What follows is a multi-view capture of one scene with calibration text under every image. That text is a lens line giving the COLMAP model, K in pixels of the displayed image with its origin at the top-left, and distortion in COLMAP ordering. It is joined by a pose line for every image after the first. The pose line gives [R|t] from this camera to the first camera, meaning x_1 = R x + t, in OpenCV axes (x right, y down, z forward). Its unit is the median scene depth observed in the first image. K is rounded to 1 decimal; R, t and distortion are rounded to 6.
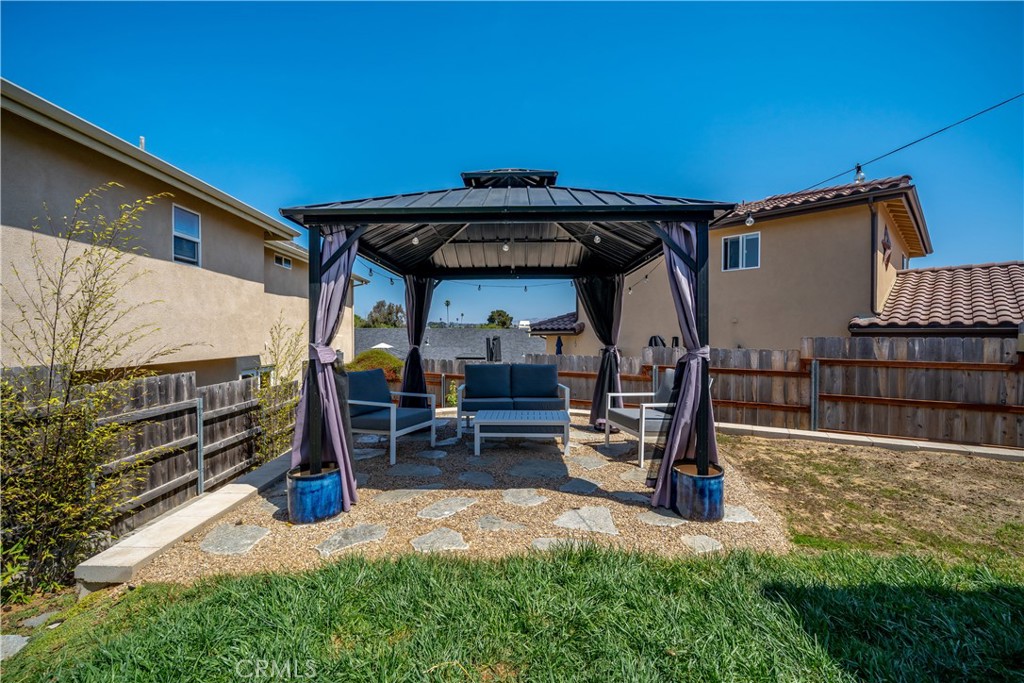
lens RADIAL K [[413.5, 0, 512.0], [0, 413.5, 341.5], [0, 0, 1]] dist [-0.000939, -0.000228]
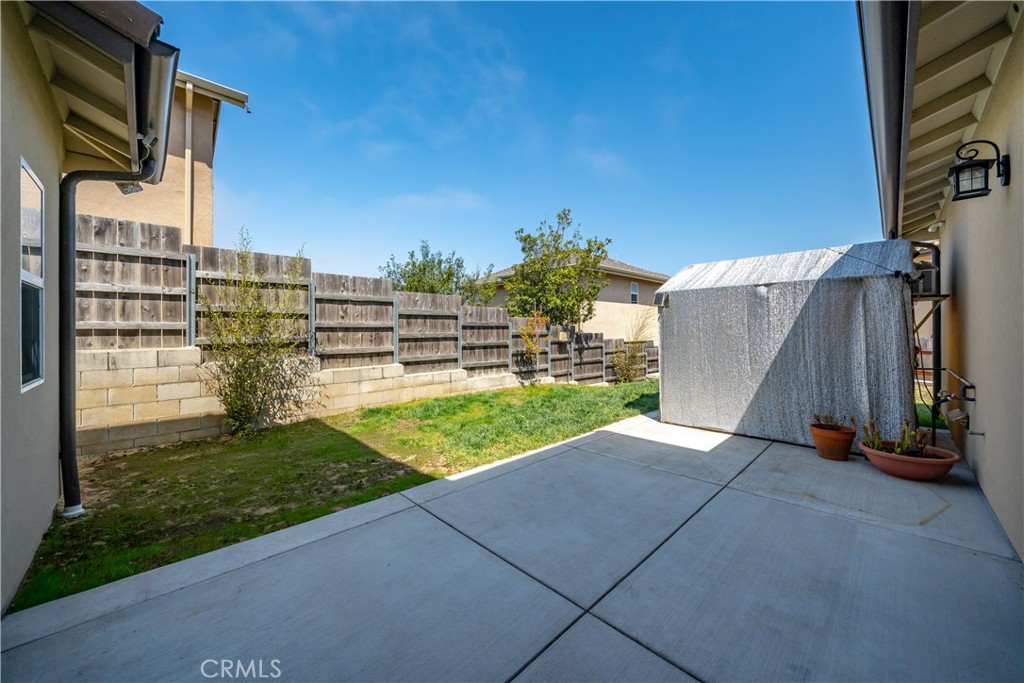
lens RADIAL K [[375.7, 0, 510.4], [0, 375.7, 329.6], [0, 0, 1]] dist [-0.000449, -0.000111]
pose [[0.670238, -0.006602, -0.742117, 0.603284], [-0.006378, 0.999872, -0.014655, 0.019471], [0.742119, 0.014556, 0.670111, -1.573040]]
